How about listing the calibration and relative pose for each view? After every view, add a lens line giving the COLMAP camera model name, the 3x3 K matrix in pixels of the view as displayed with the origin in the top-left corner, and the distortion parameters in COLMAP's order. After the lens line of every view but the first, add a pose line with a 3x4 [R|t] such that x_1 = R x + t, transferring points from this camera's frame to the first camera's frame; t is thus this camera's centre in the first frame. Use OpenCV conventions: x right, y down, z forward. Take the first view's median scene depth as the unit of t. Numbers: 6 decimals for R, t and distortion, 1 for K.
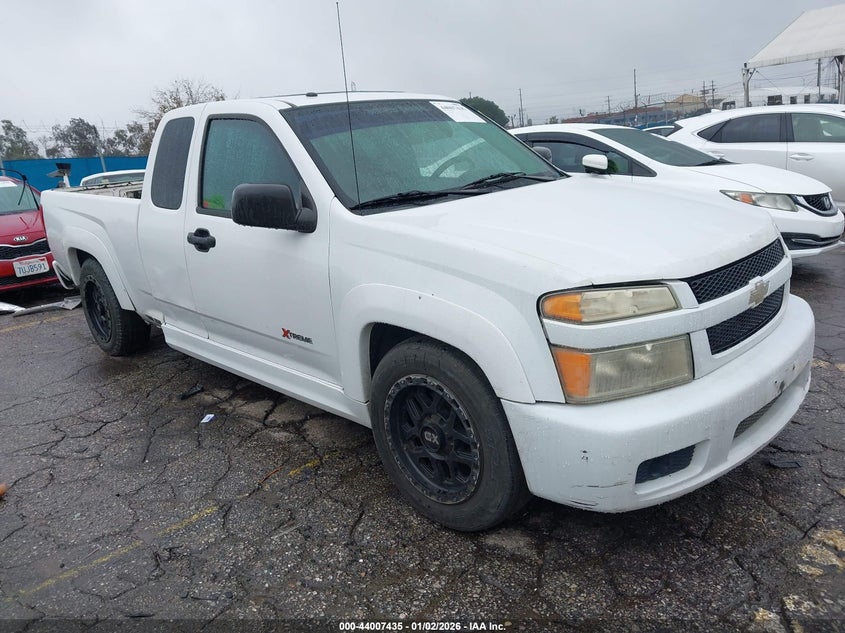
lens RADIAL K [[681.0, 0, 418.9], [0, 681.0, 316.4], [0, 0, 1]] dist [-0.014036, 0.001122]
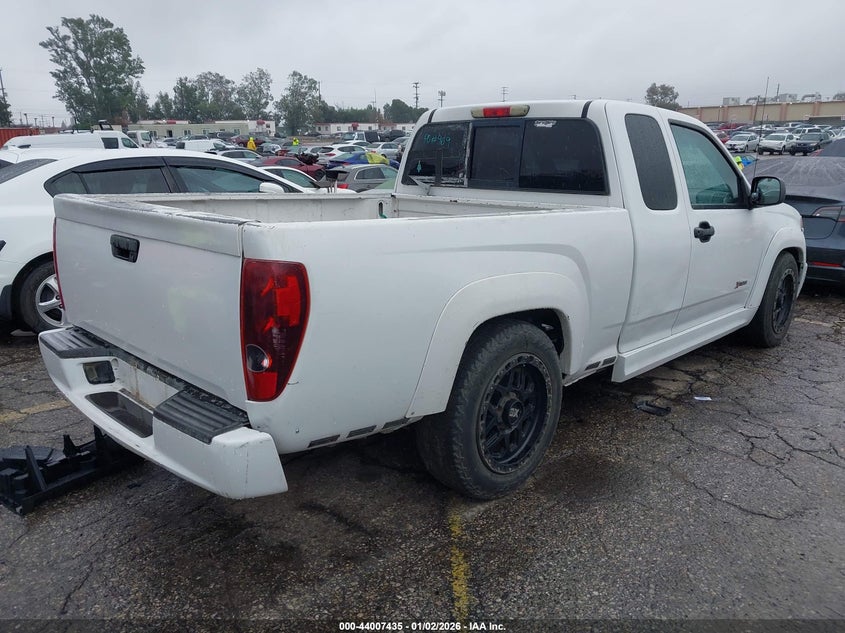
lens RADIAL K [[681.0, 0, 418.9], [0, 681.0, 316.4], [0, 0, 1]] dist [-0.014036, 0.001122]
pose [[-0.042855, -0.153944, 0.987150, -1.358805], [0.249888, 0.955001, 0.159779, -0.263663], [-0.967326, 0.253524, -0.002458, 1.430950]]
